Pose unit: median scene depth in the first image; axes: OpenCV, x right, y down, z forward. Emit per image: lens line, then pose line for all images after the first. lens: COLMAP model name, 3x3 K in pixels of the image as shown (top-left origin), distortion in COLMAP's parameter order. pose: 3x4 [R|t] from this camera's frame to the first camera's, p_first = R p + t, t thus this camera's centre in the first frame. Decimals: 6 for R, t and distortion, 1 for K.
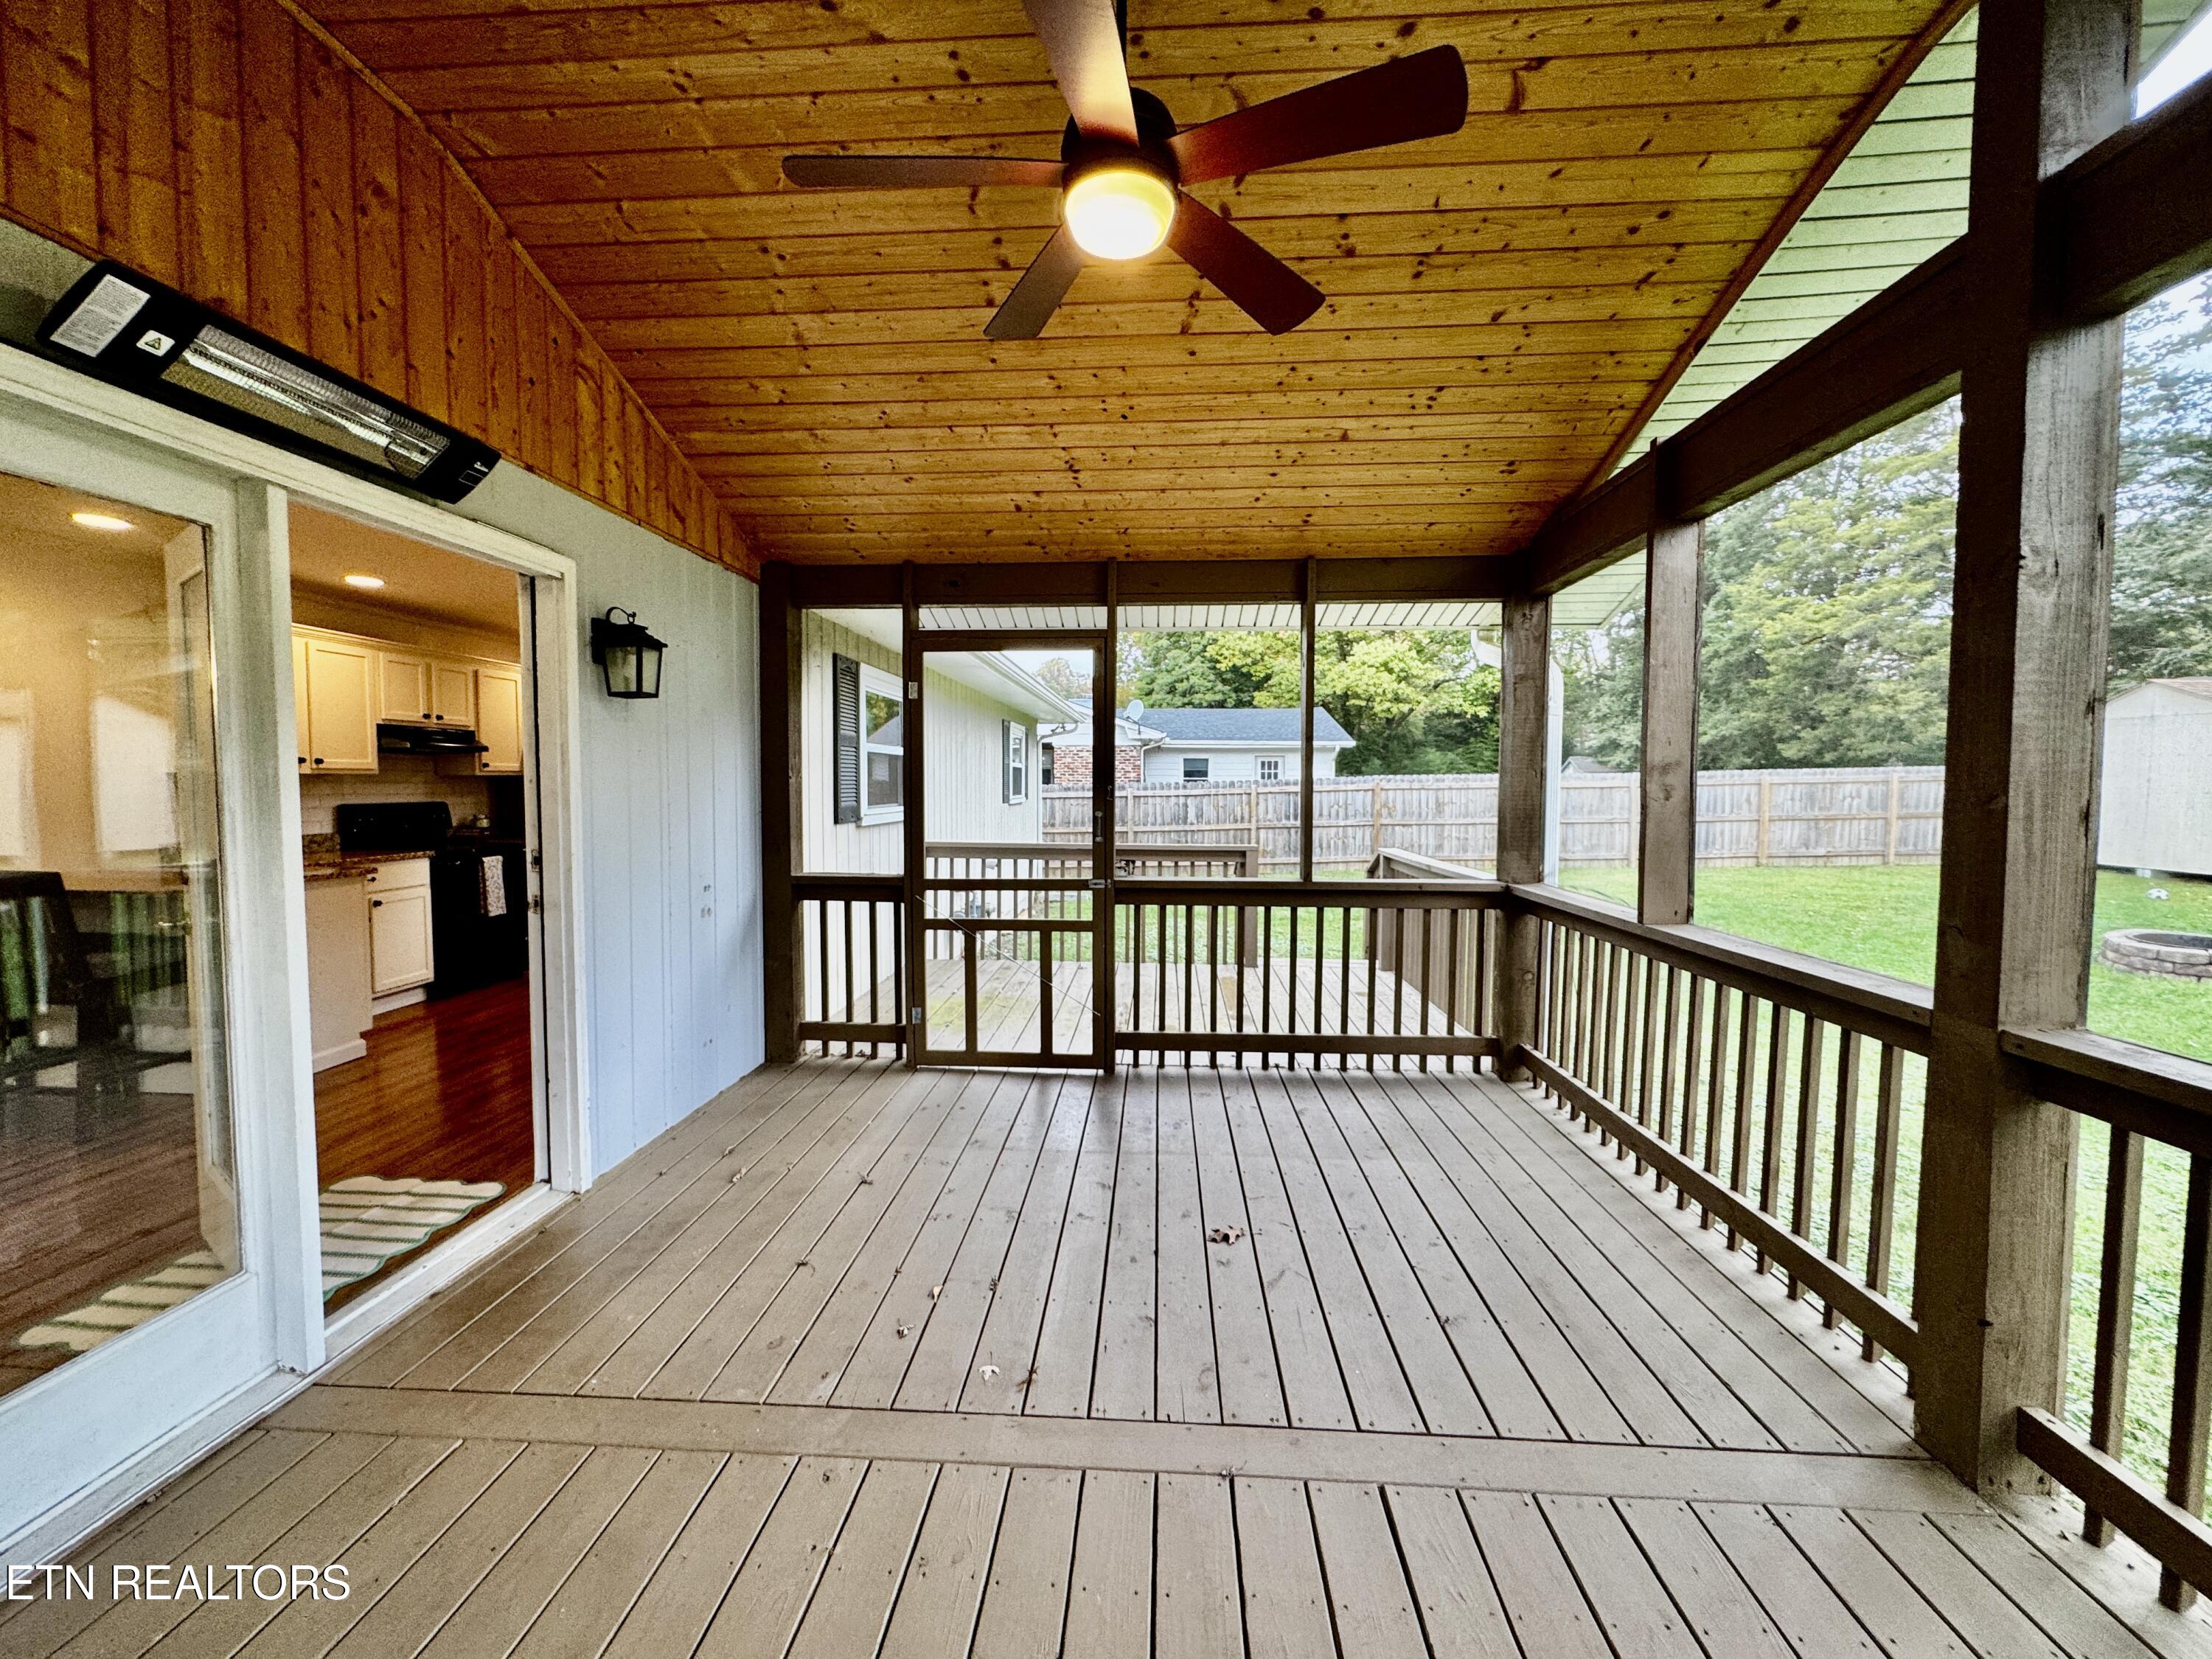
lens RADIAL K [[882.7, 0, 1100.6], [0, 882.7, 825.8], [0, 0, 1]] dist [-0.003156, 0.000063]
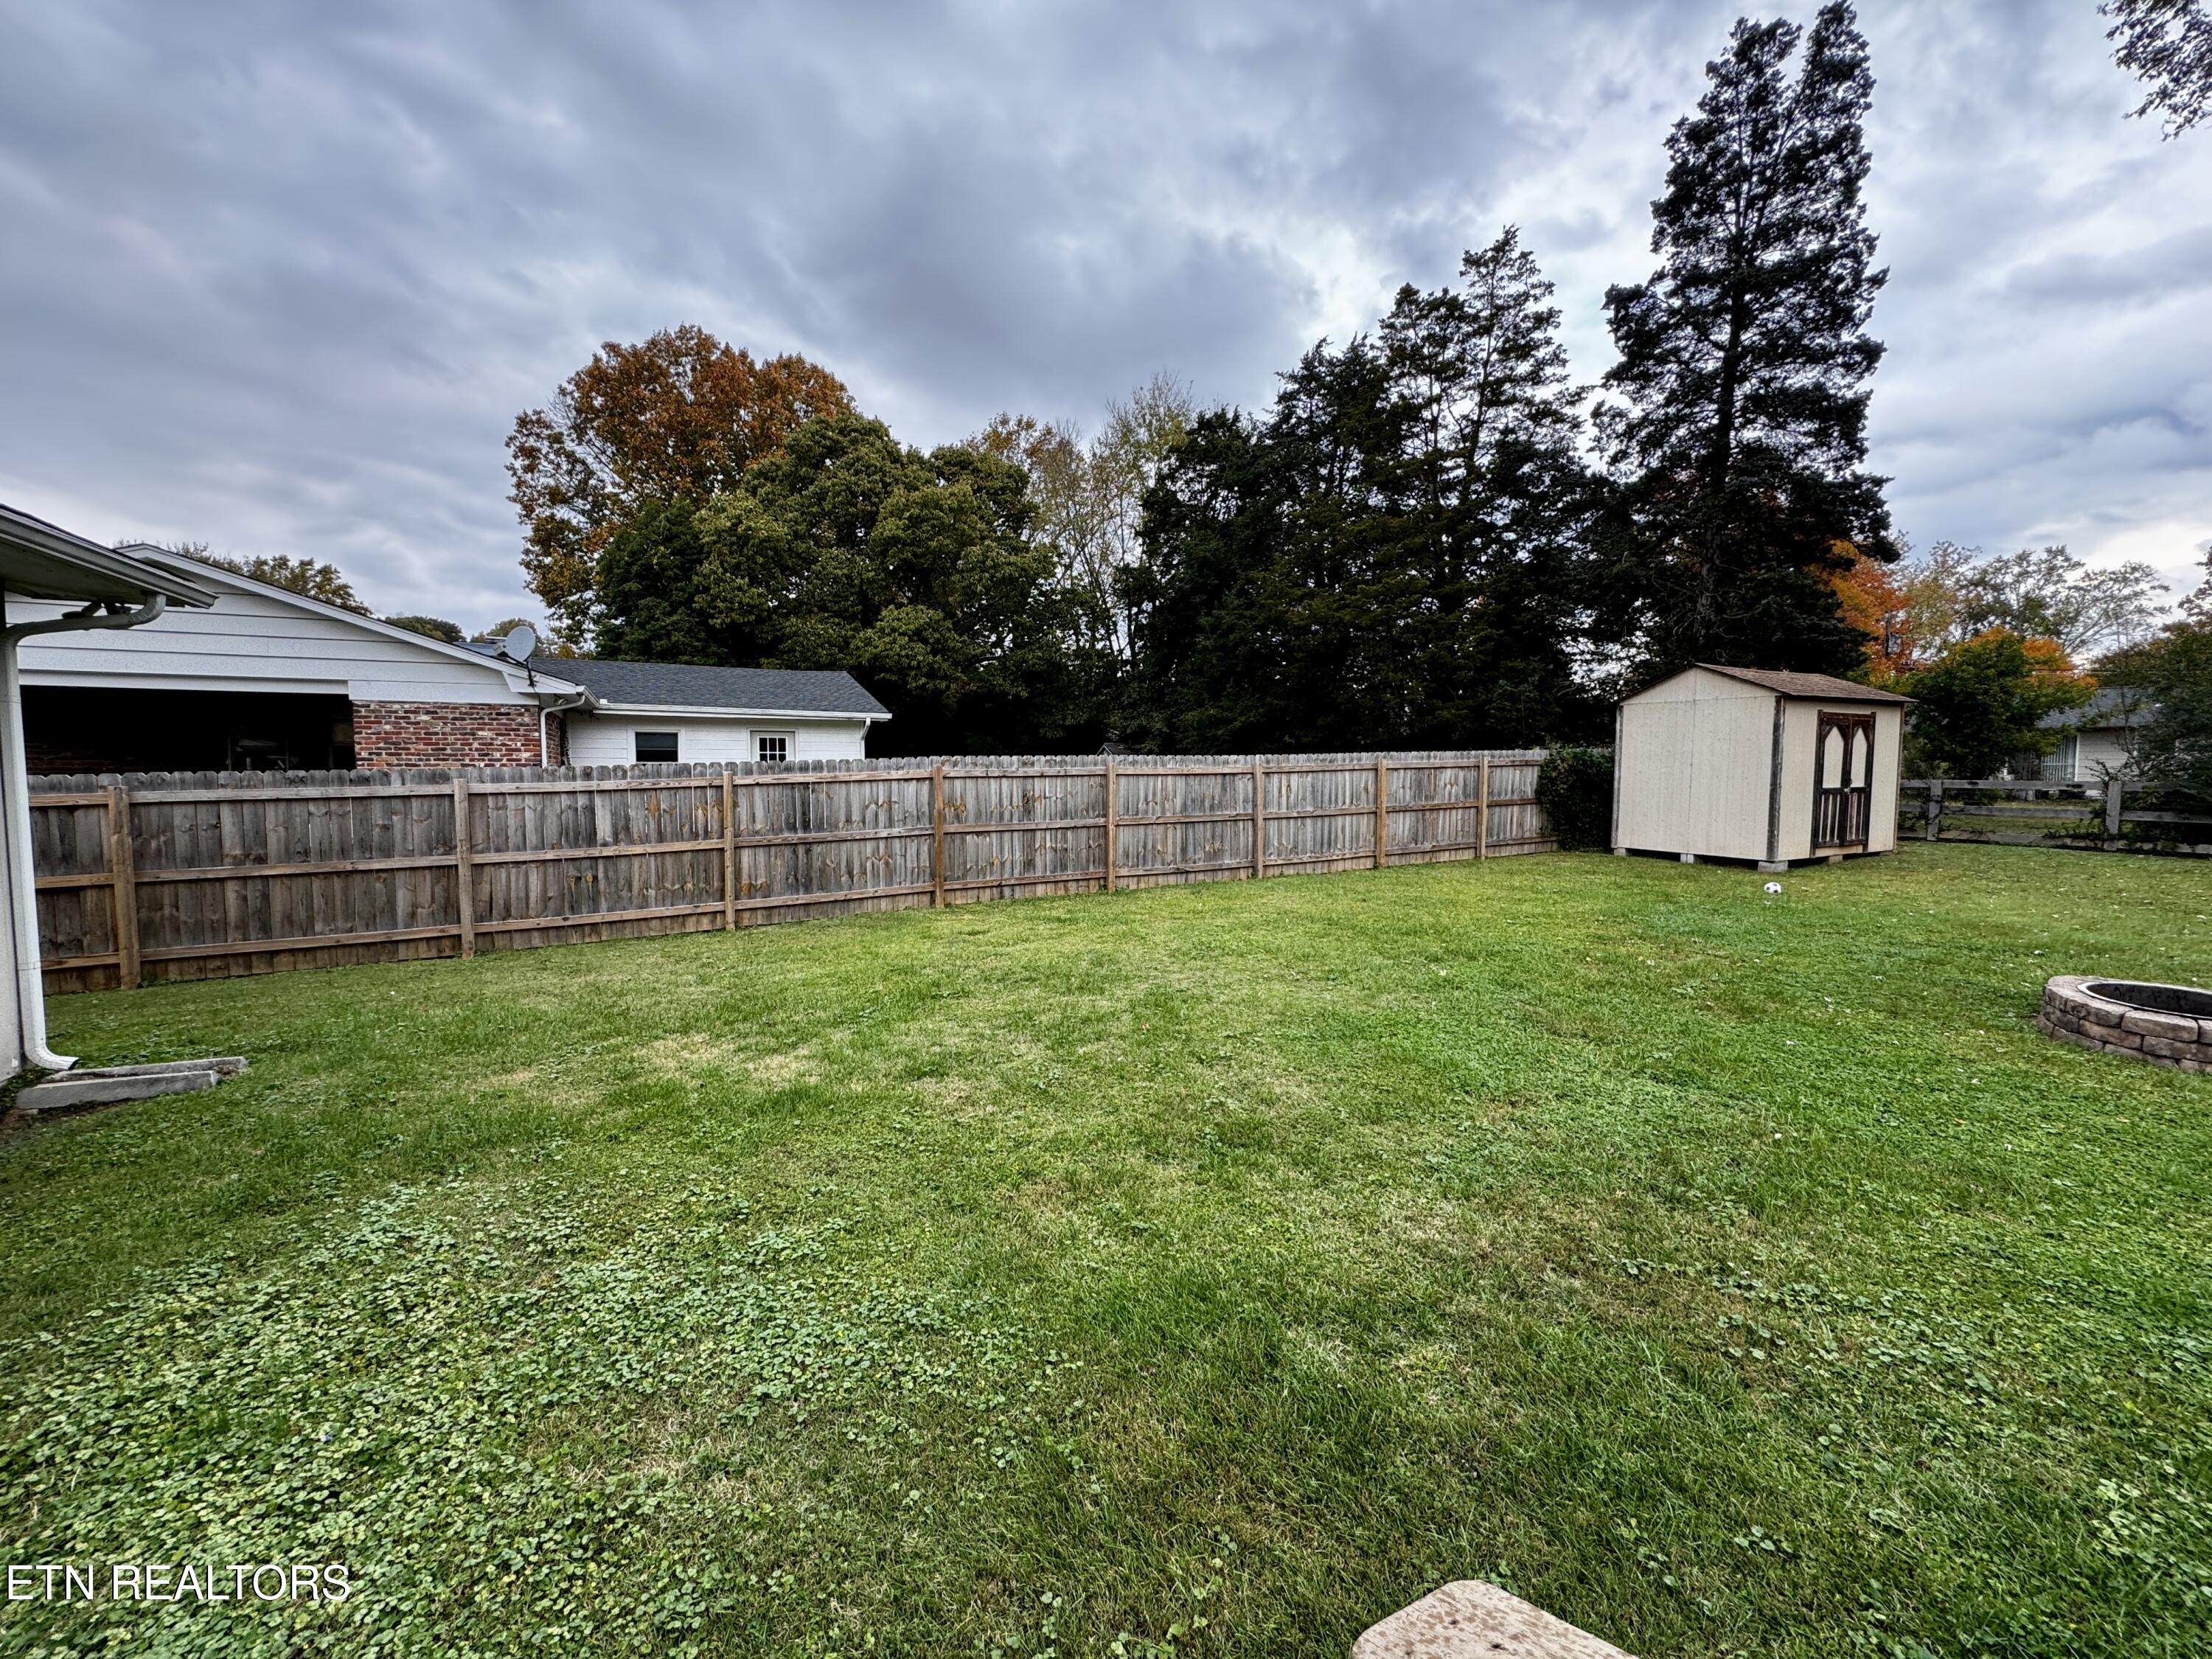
lens RADIAL K [[882.7, 0, 1101.2], [0, 882.7, 822.8], [0, 0, 1]] dist [-0.003156, 0.000063]
pose [[0.865961, -0.029964, 0.499213, 0.100443], [0.025221, 0.999550, 0.016247, -0.016725], [-0.499475, -0.001479, 0.866327, 0.400719]]
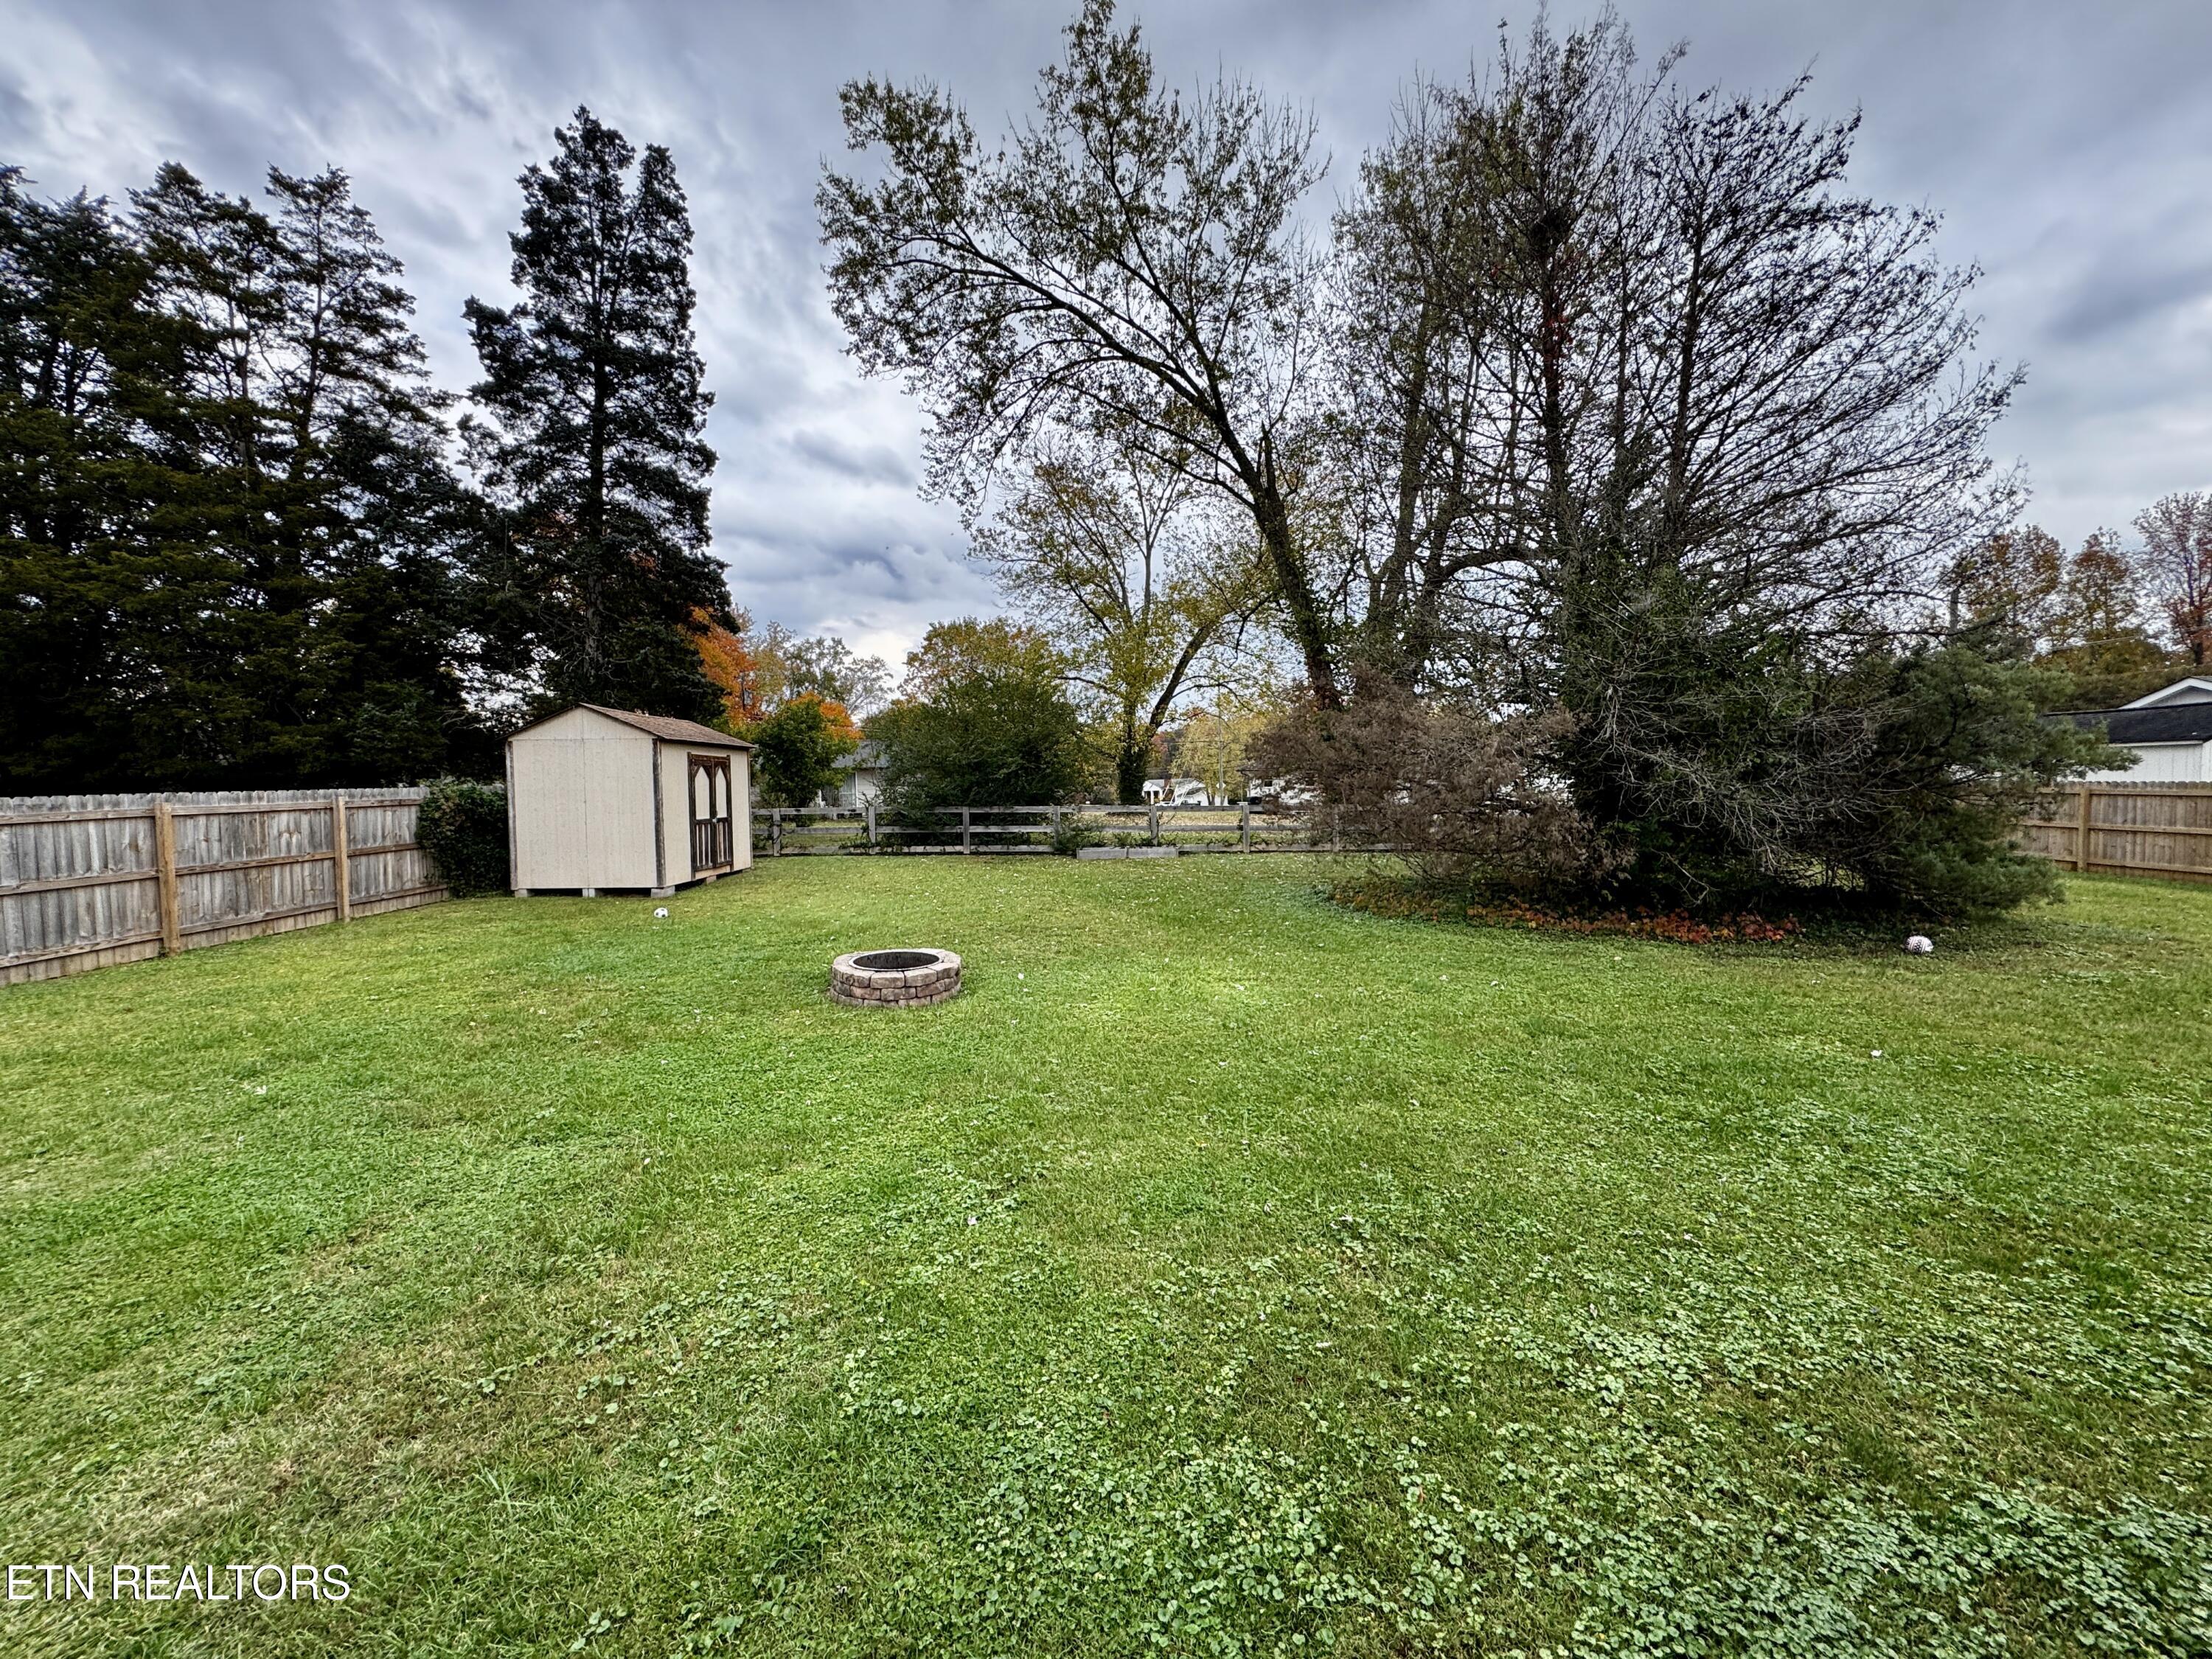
lens RADIAL K [[882.7, 0, 1105.3], [0, 882.7, 823.7], [0, 0, 1]] dist [-0.003156, 0.000063]
pose [[-0.059007, -0.036449, 0.997592, 0.117246], [0.070380, 0.996695, 0.040579, -0.021909], [-0.995773, 0.072605, -0.056246, 0.390616]]
